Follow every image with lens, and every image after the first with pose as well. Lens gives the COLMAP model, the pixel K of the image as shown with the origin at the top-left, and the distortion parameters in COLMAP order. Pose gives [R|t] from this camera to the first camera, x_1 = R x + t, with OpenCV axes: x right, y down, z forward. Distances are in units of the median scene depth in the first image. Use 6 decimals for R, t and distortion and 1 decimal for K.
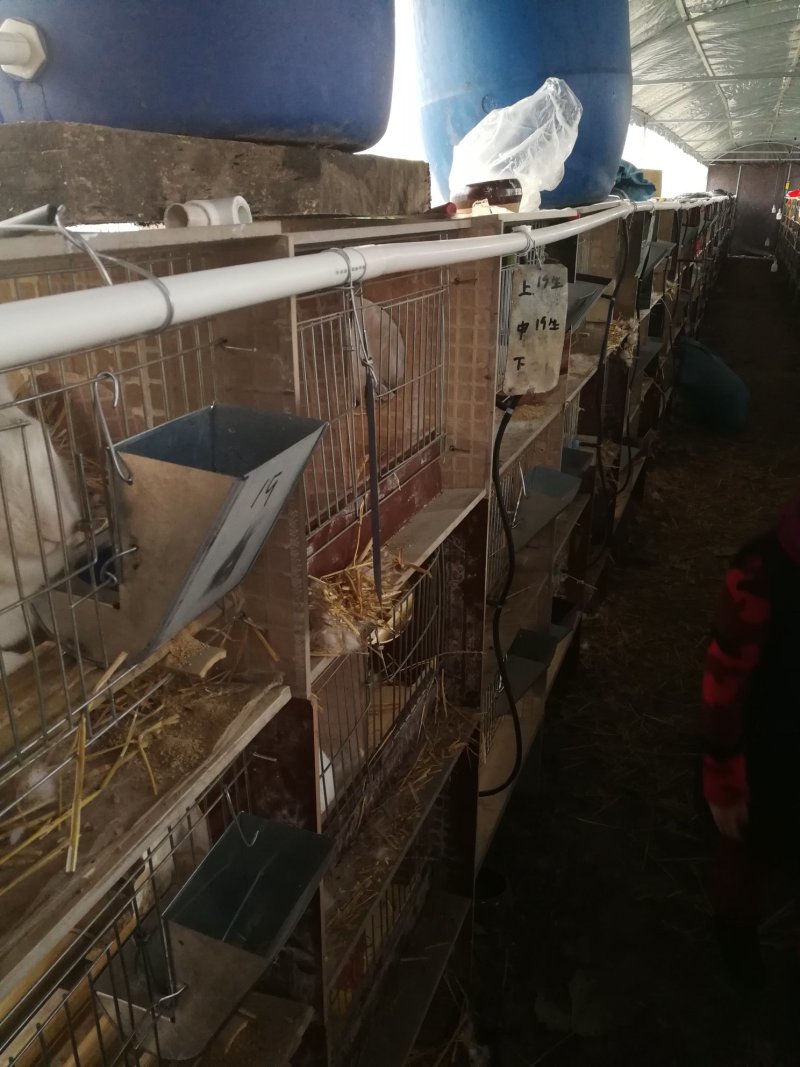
lens RADIAL K [[860.0, 0, 395.2], [0, 860.0, 533.5], [0, 0, 1]] dist [0.006765, -0.023067]
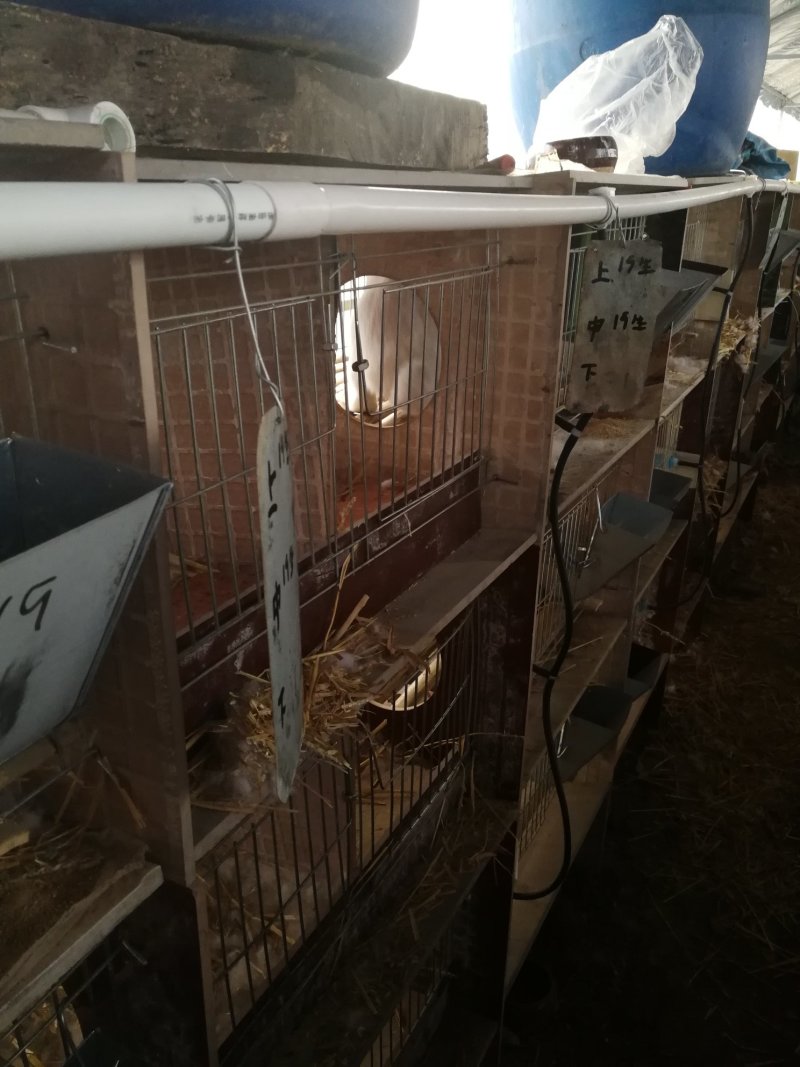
lens RADIAL K [[860.0, 0, 408.0], [0, 860.0, 536.8], [0, 0, 1]] dist [0.006765, -0.023067]
pose [[0.993217, 0.061533, -0.098663, 0.068490], [-0.059882, 0.998013, 0.019606, -0.058065], [0.099674, -0.013565, 0.994928, 0.227227]]
